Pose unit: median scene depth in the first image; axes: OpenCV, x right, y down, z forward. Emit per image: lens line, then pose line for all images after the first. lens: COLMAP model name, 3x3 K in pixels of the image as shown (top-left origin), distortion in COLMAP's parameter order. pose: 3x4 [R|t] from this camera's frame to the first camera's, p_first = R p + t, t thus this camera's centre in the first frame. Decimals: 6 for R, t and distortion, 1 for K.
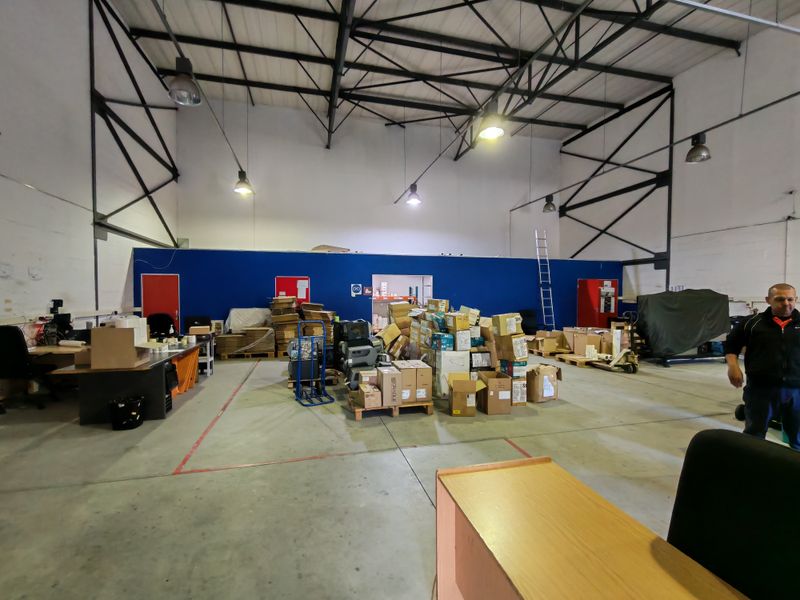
lens RADIAL K [[366.0, 0, 397.7], [0, 366.0, 305.2], [0, 0, 1]] dist [-0.000988, 0.000534]
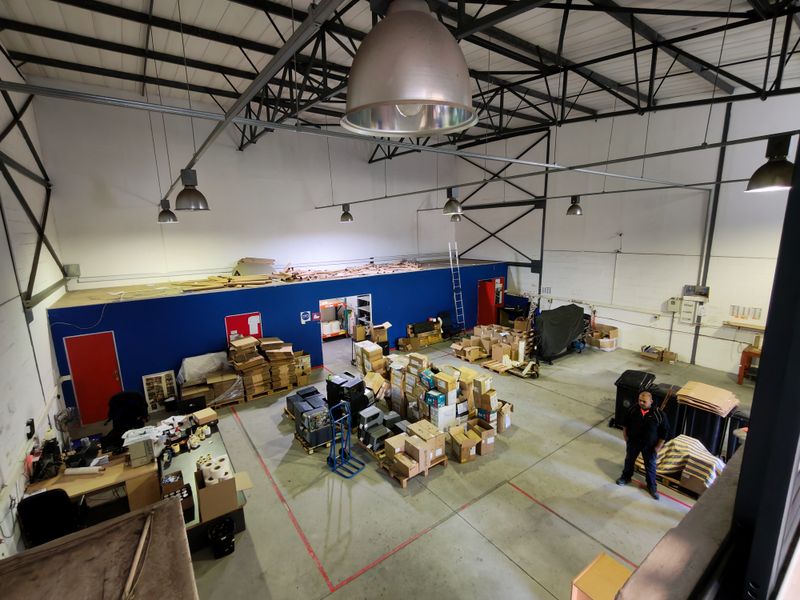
lens RADIAL K [[370.6, 0, 398.4], [0, 370.6, 303.0], [0, 0, 1]] dist [0.001149, 0.000247]
pose [[0.930401, -0.090136, 0.355288, -0.267759], [0.030627, 0.985021, 0.169694, -0.282788], [-0.365262, -0.147002, 0.919225, -0.068844]]
